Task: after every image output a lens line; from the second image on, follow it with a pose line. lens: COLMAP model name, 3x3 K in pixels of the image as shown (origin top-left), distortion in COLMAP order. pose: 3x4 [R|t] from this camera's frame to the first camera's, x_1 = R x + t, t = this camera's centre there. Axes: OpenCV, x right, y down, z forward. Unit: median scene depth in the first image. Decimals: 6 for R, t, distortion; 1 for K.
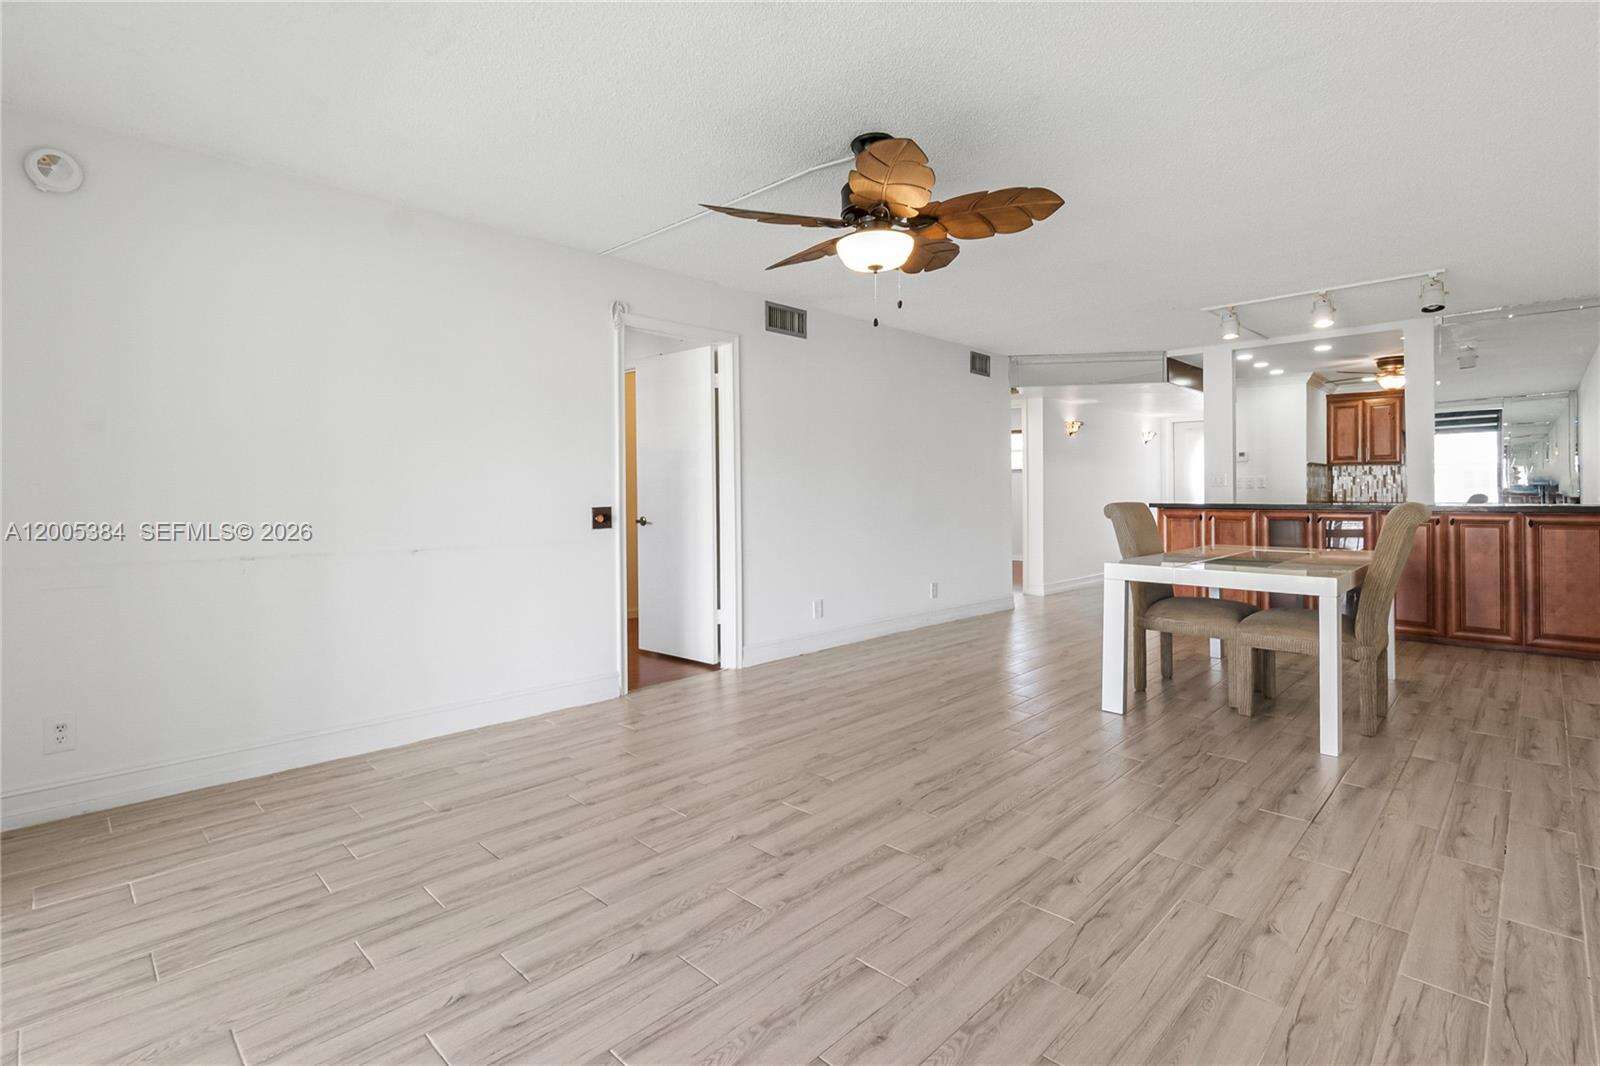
lens RADIAL K [[758.0, 0, 773.6], [0, 758.0, 489.6], [0, 0, 1]] dist [0.003992, -0.000476]
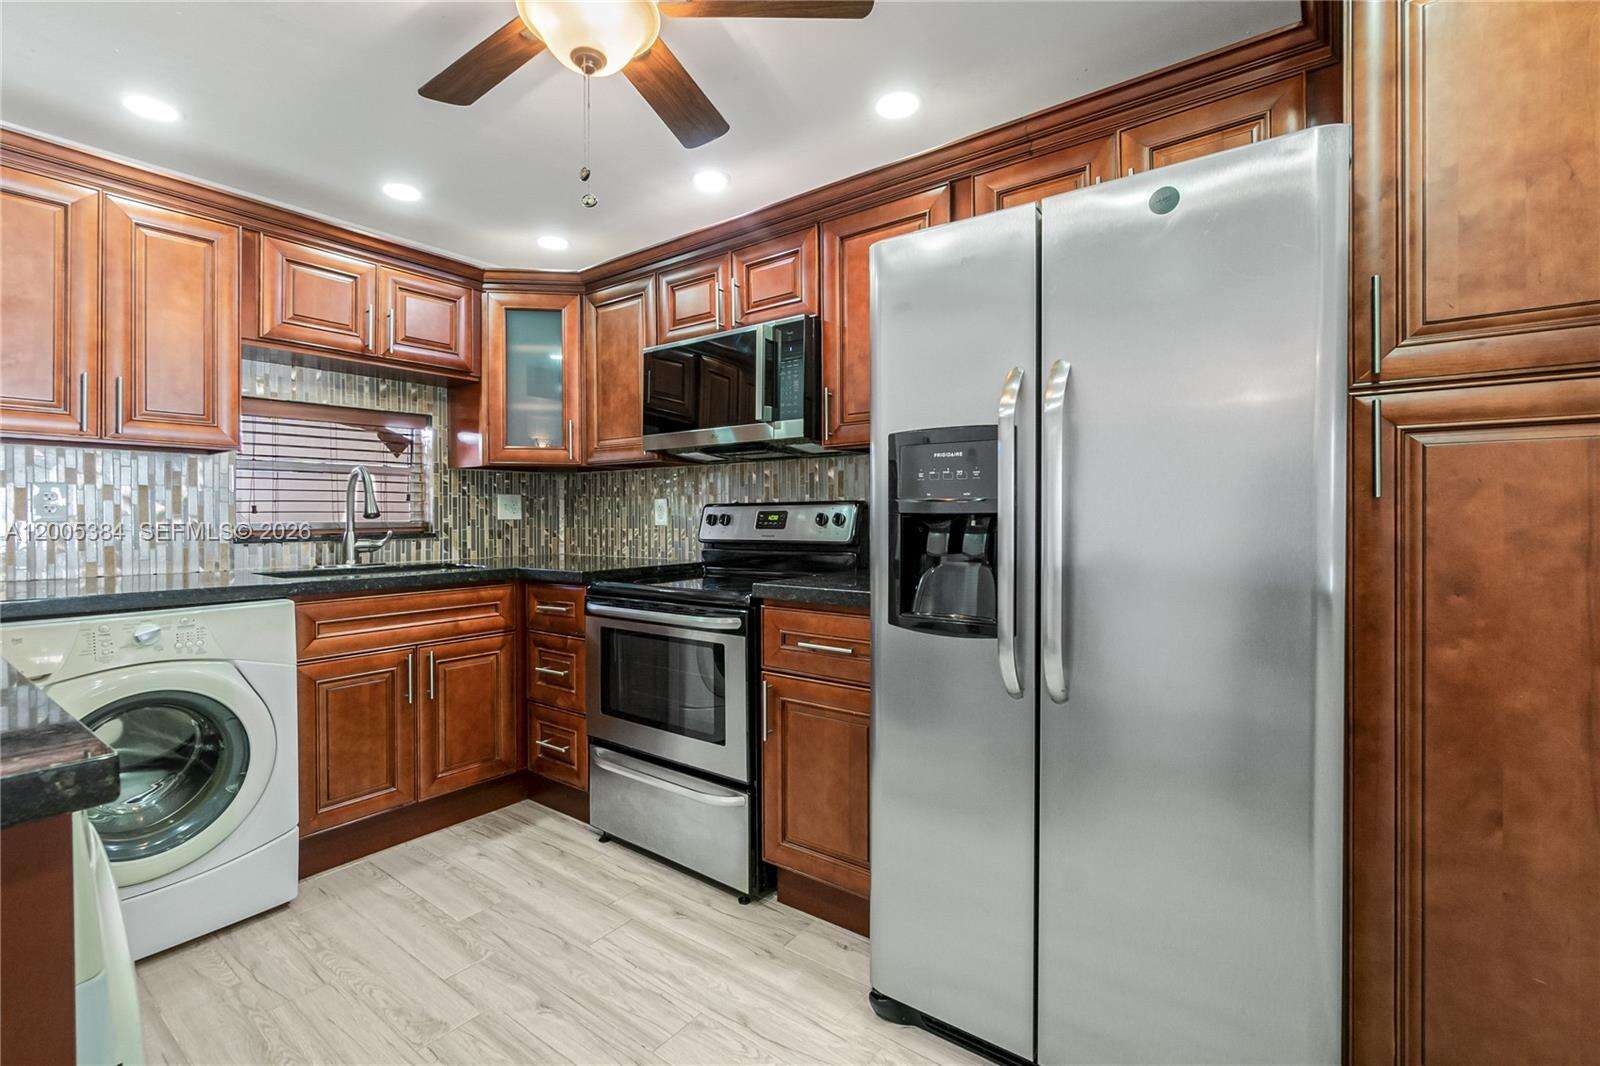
lens RADIAL K [[720.2, 0, 778.0], [0, 720.2, 521.8], [0, 0, 1]] dist [0.000539, 0.000892]
pose [[-0.144969, 0.004440, 0.989426, 1.361379], [-0.004548, 0.999976, -0.005154, -0.014710], [-0.989426, -0.005247, -0.144945, 2.195879]]
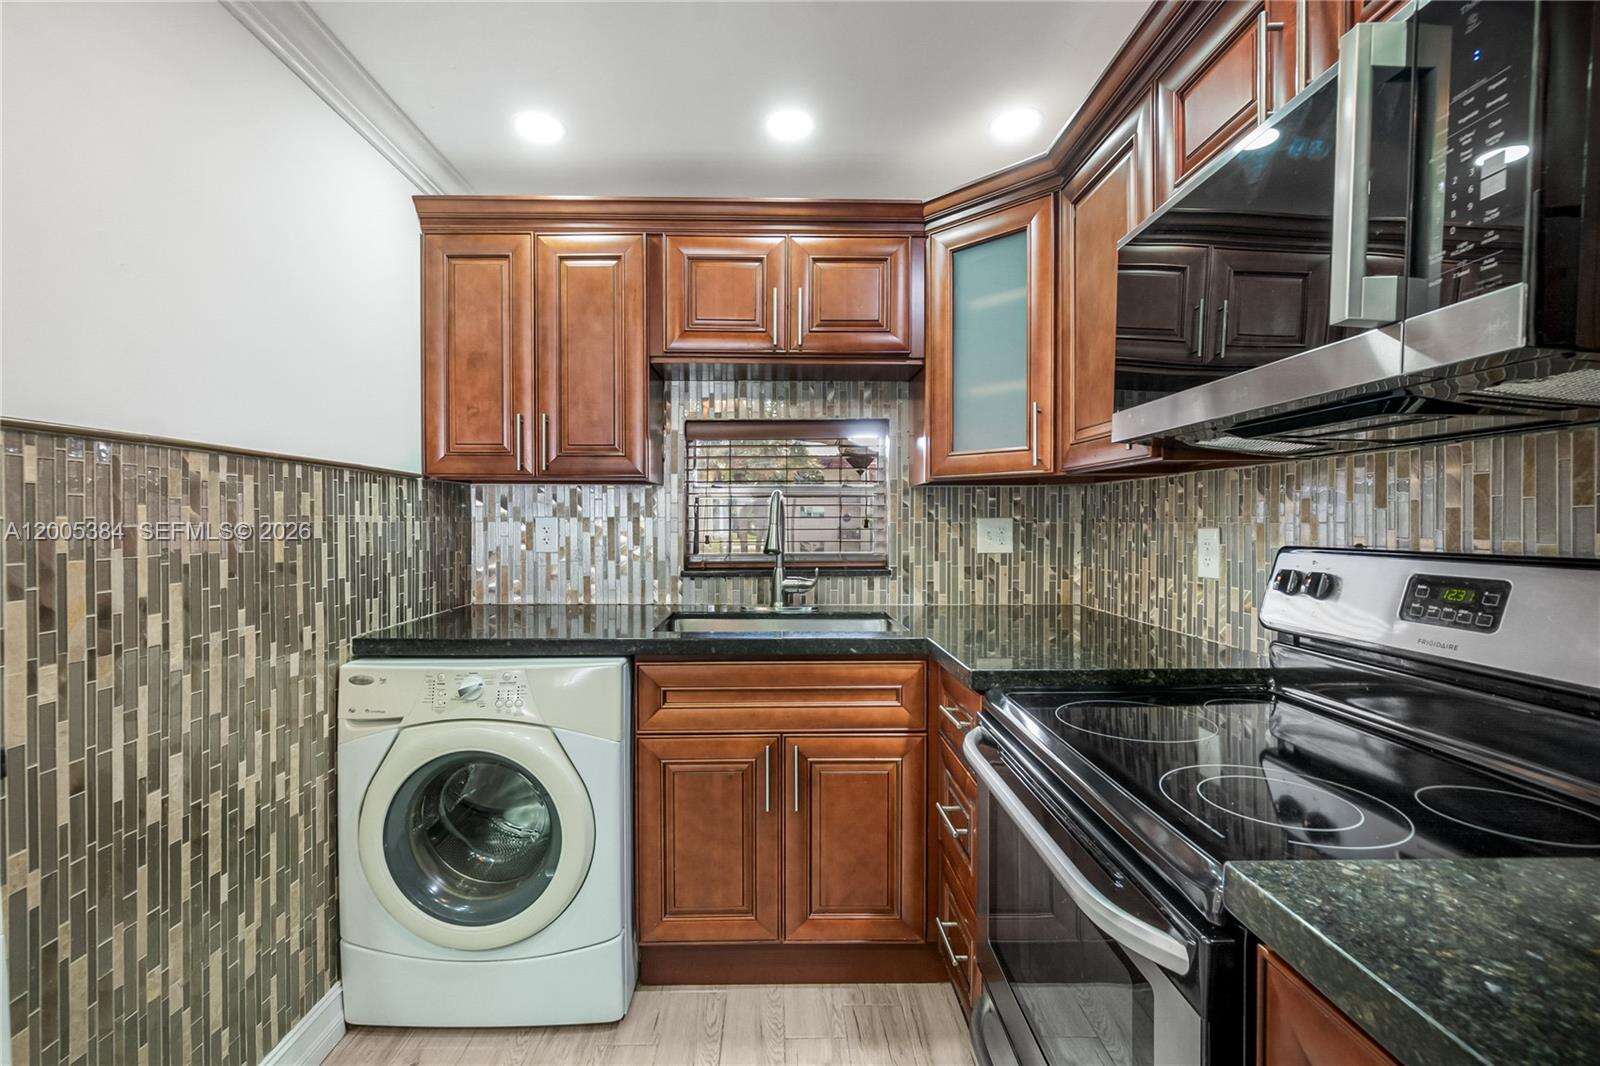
lens RADIAL K [[720.2, 0, 812.4], [0, 720.2, 527.6], [0, 0, 1]] dist [0.000539, 0.000892]
pose [[0.680428, 0.000613, 0.732815, 1.787929], [-0.012664, 0.999860, 0.010922, -0.054356], [-0.732706, -0.016712, 0.680340, 2.061014]]
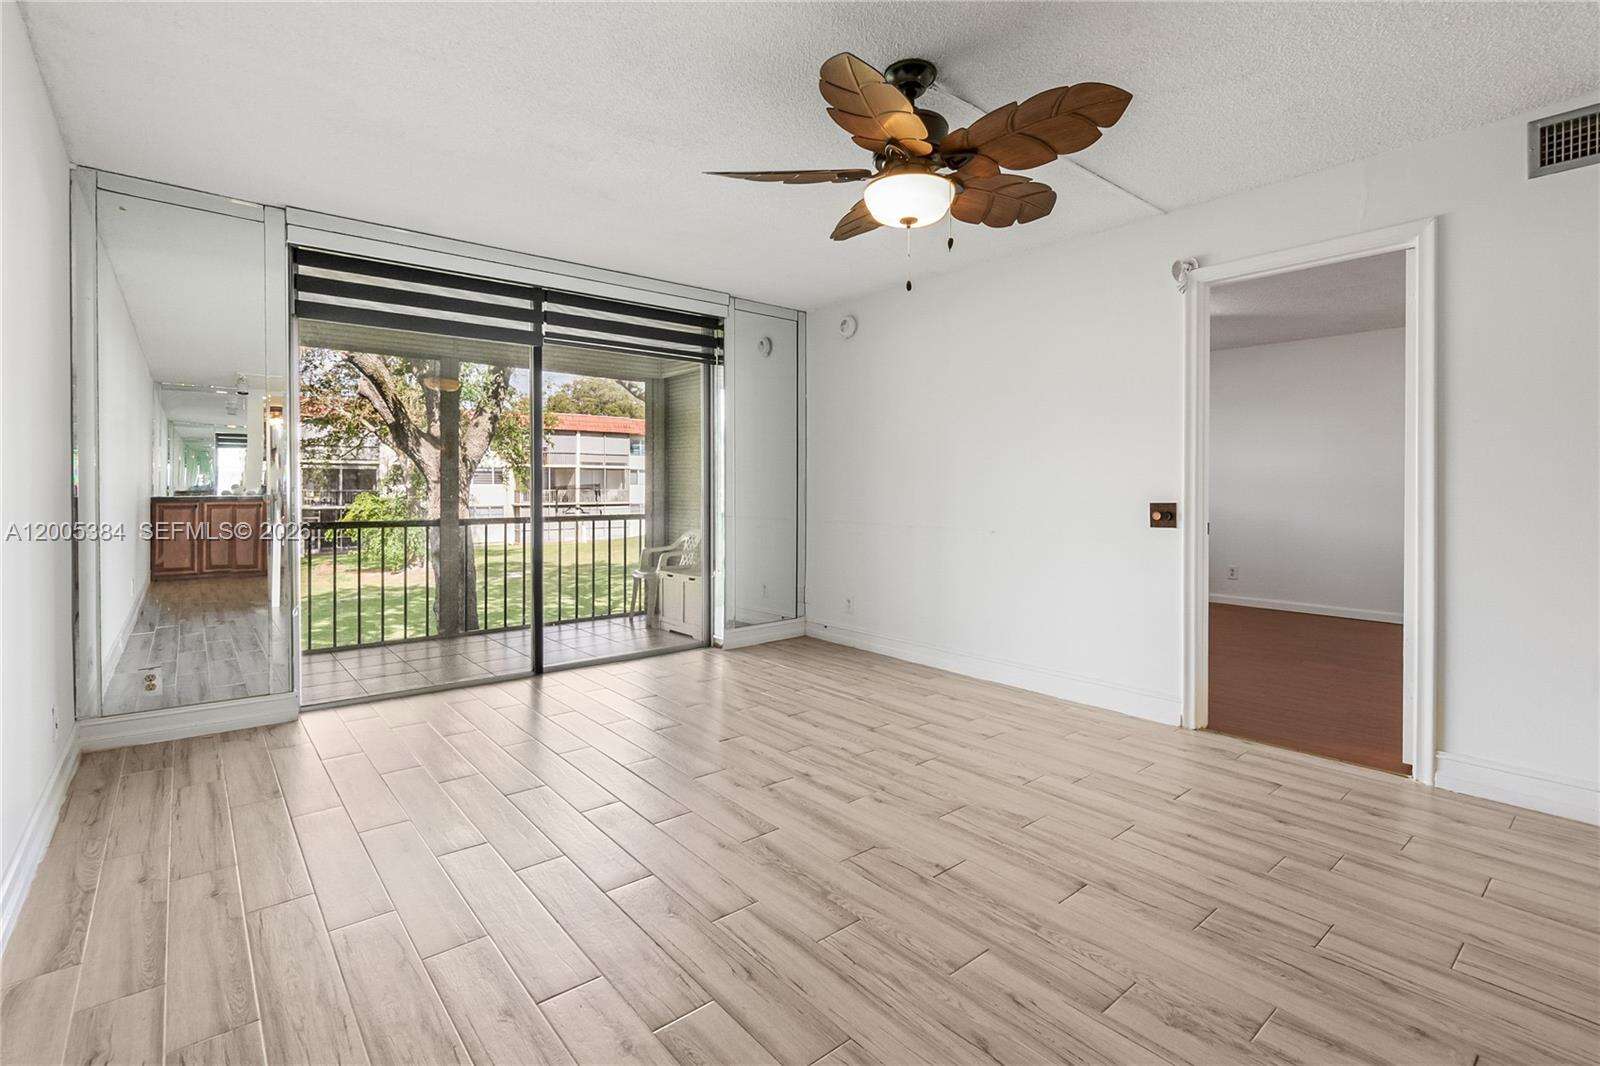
lens RADIAL K [[720.2, 0, 774.3], [0, 720.2, 493.6], [0, 0, 1]] dist [0.000539, 0.000892]
pose [[-0.103403, 0.007803, -0.994609, 0.871909], [0.006462, 0.999953, 0.007173, 0.004254], [0.994619, -0.005685, -0.103448, 0.855612]]
